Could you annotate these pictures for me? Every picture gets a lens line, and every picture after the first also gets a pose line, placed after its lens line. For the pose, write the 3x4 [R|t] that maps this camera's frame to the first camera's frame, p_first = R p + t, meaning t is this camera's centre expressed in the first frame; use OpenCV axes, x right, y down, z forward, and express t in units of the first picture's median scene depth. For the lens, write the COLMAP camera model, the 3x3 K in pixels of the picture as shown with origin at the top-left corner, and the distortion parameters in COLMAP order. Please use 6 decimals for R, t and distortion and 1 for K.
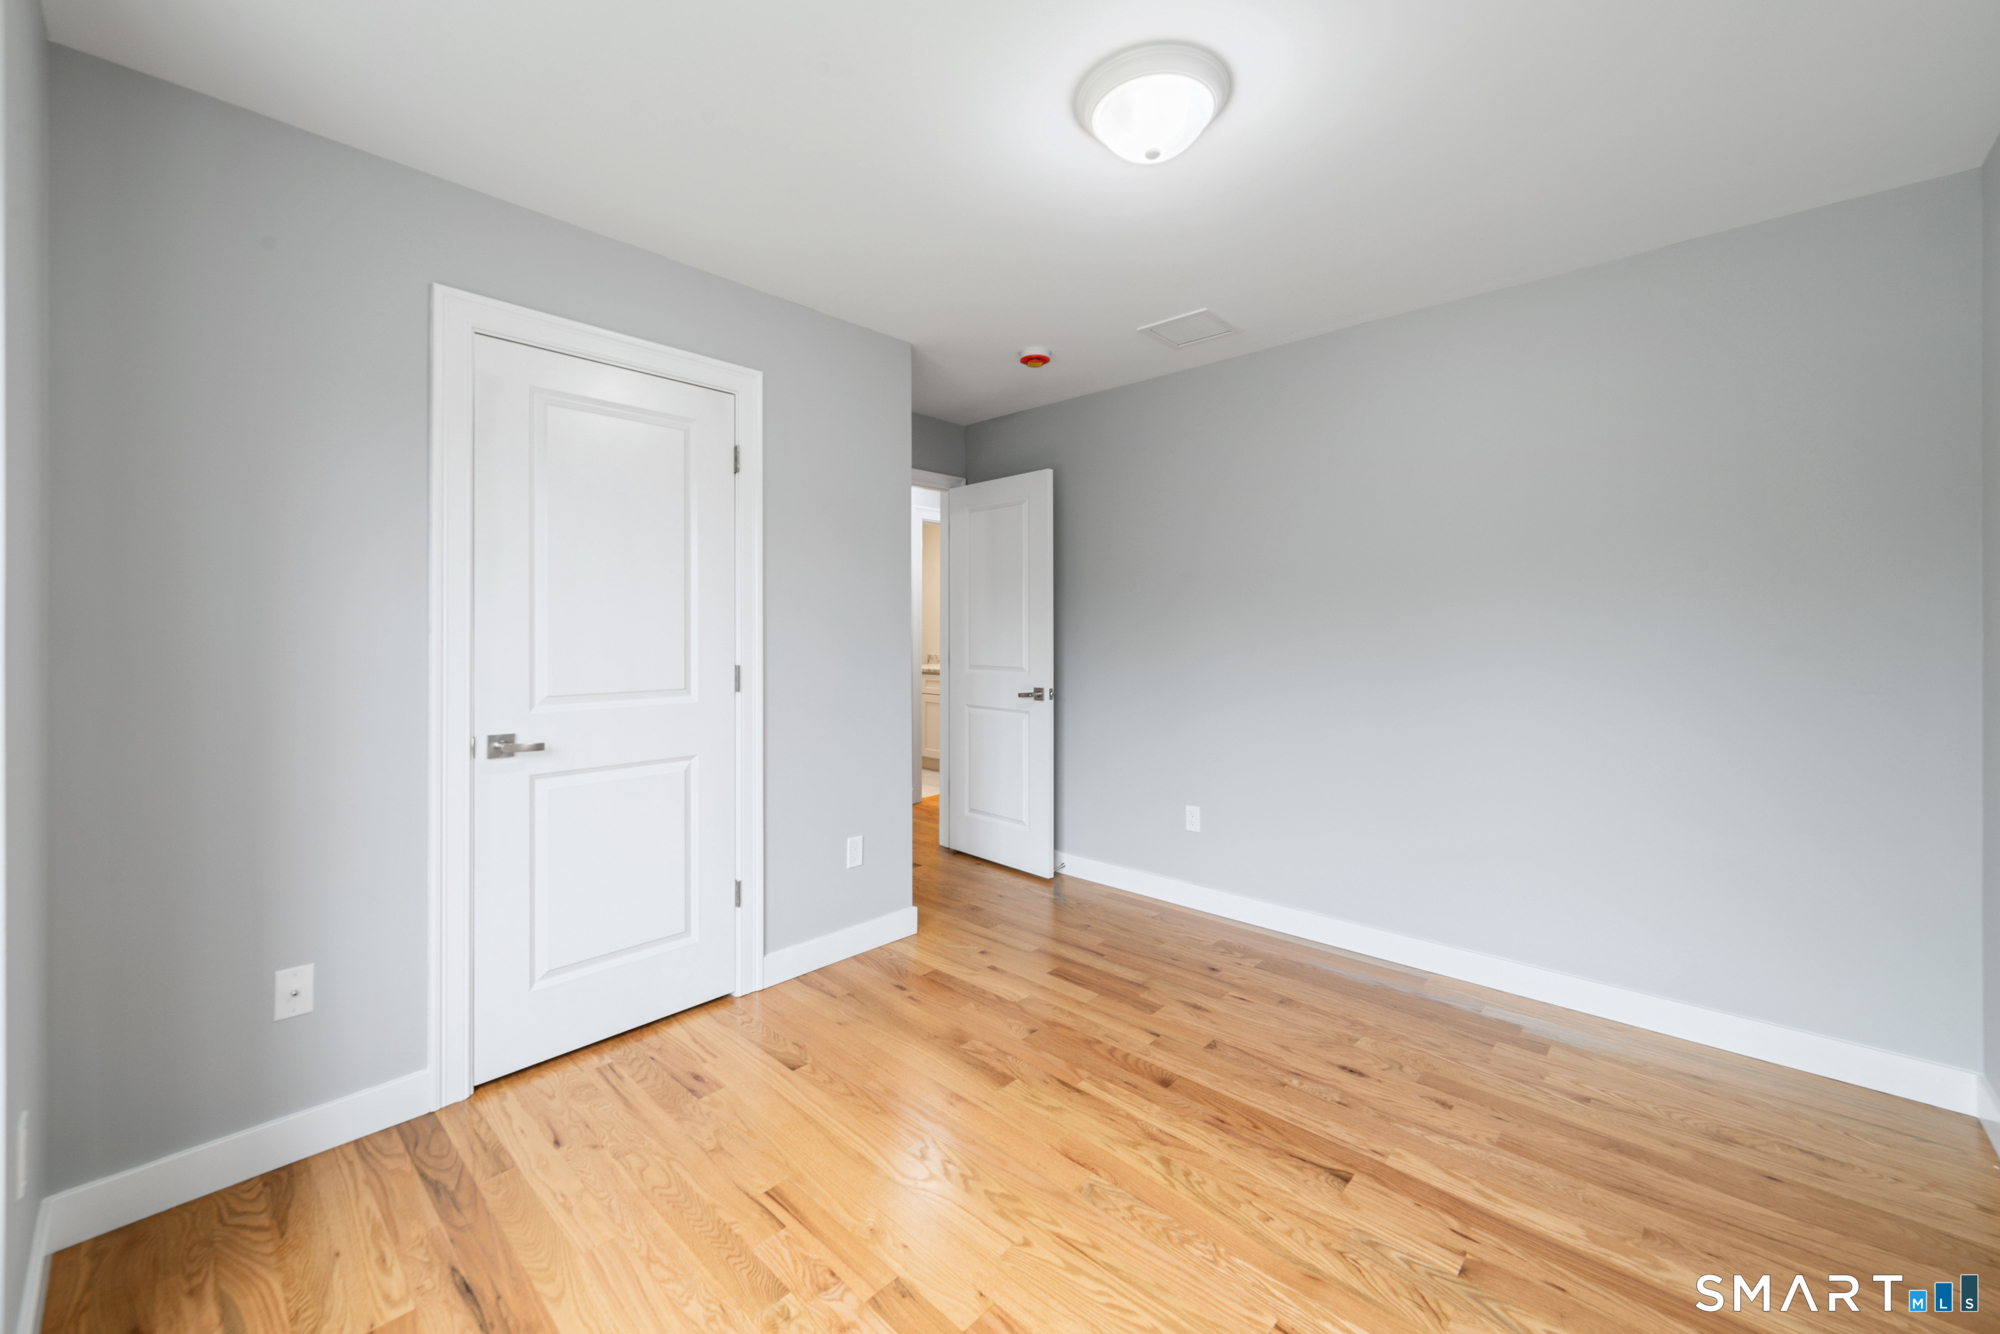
lens RADIAL K [[784.1, 0, 999.8], [0, 784.1, 636.6], [0, 0, 1]] dist [-0.000258, 0.000648]
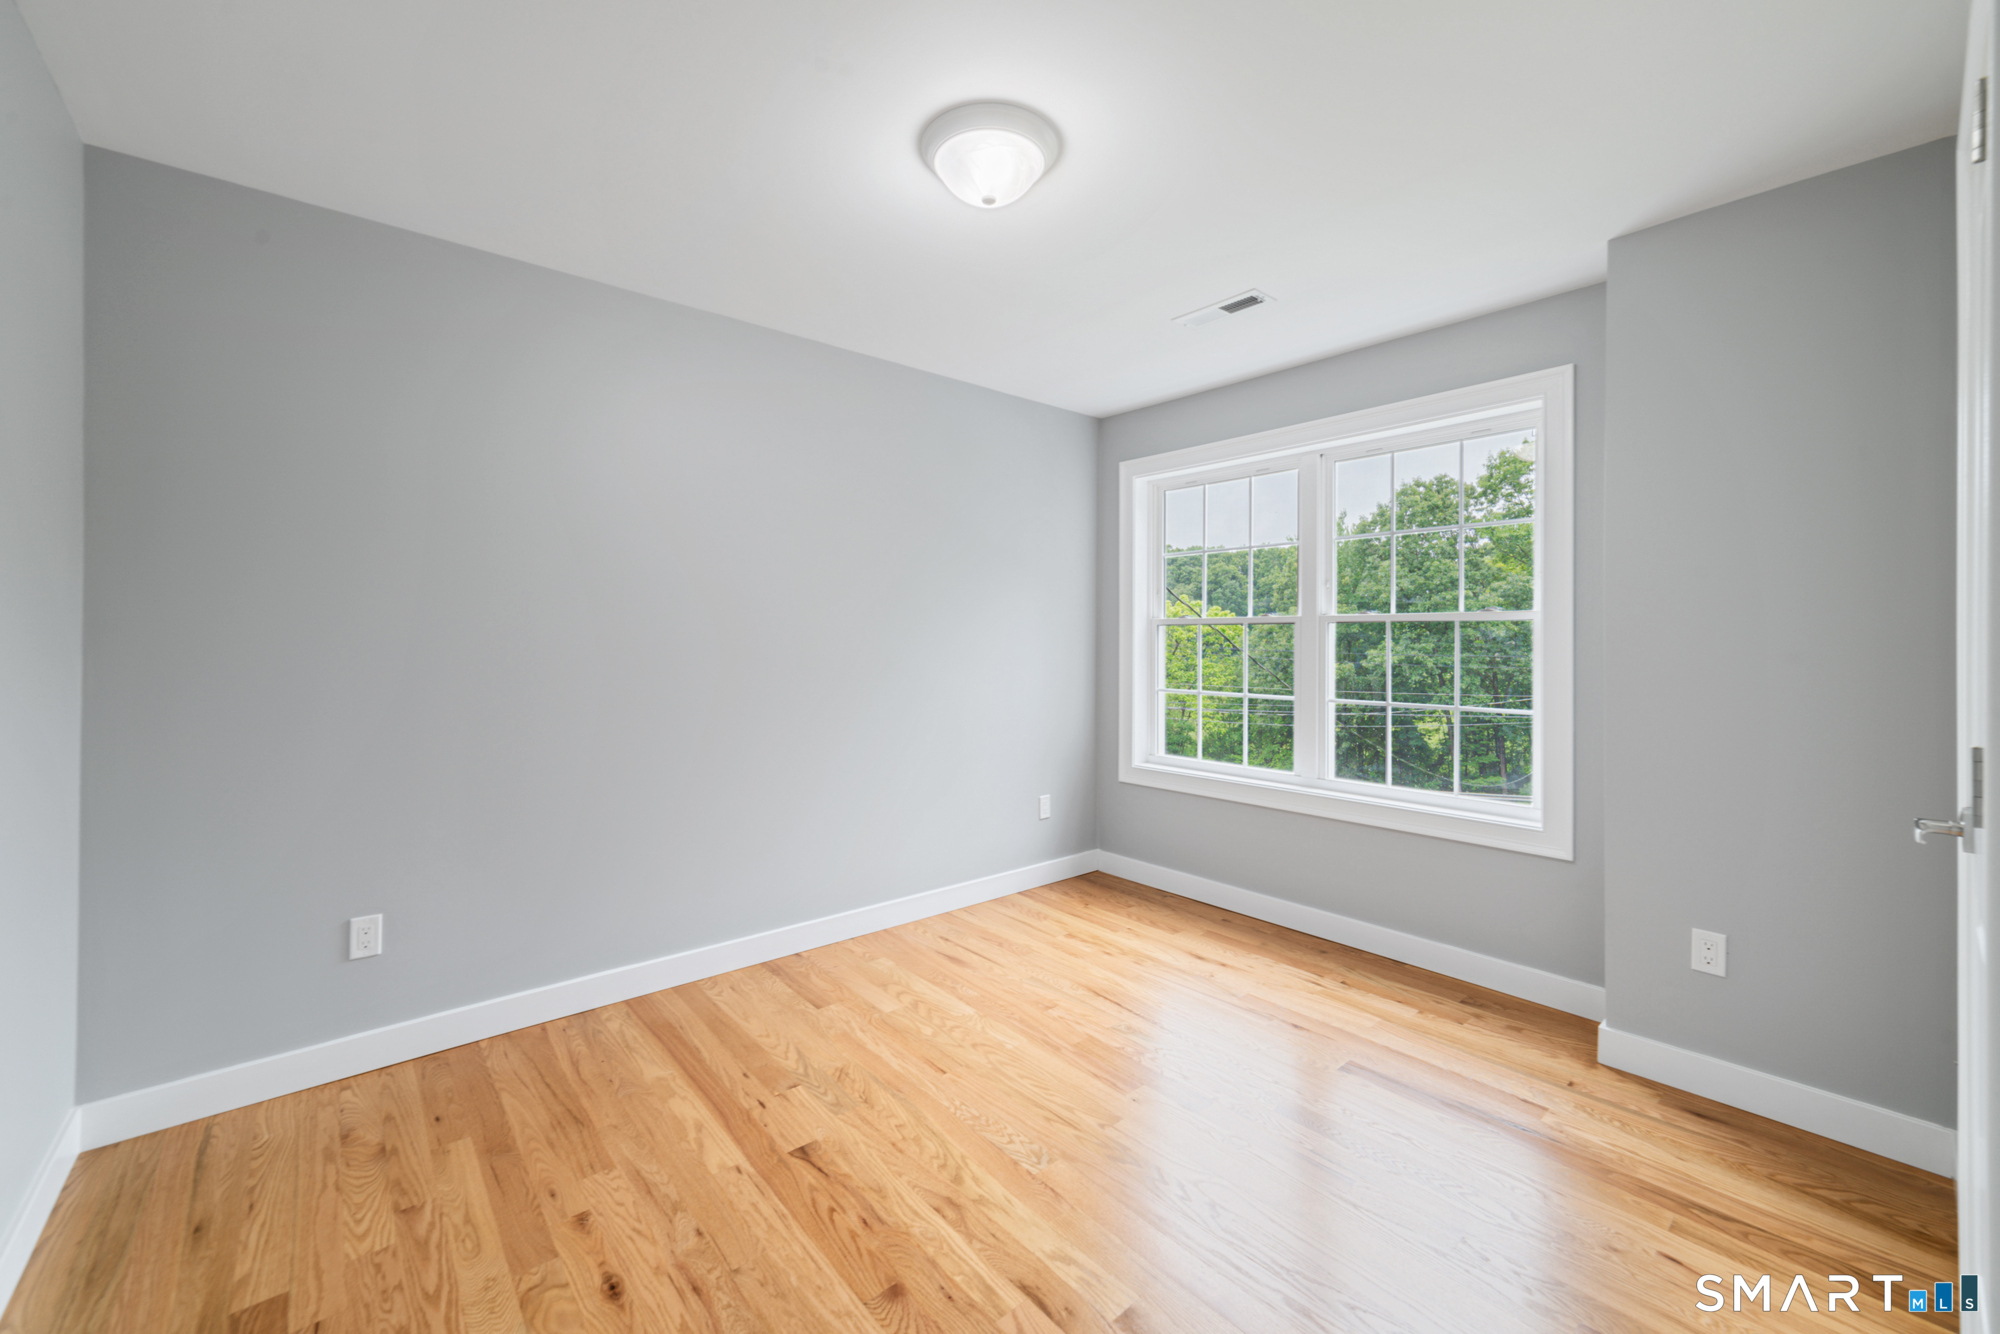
lens RADIAL K [[784.1, 0, 999.8], [0, 784.1, 636.6], [0, 0, 1]] dist [-0.000258, 0.000648]
pose [[-0.994111, -0.001801, 0.108349, 0.053876], [-0.001876, 0.999998, -0.000594, -0.007782], [-0.108348, -0.000794, -0.994113, 1.974781]]
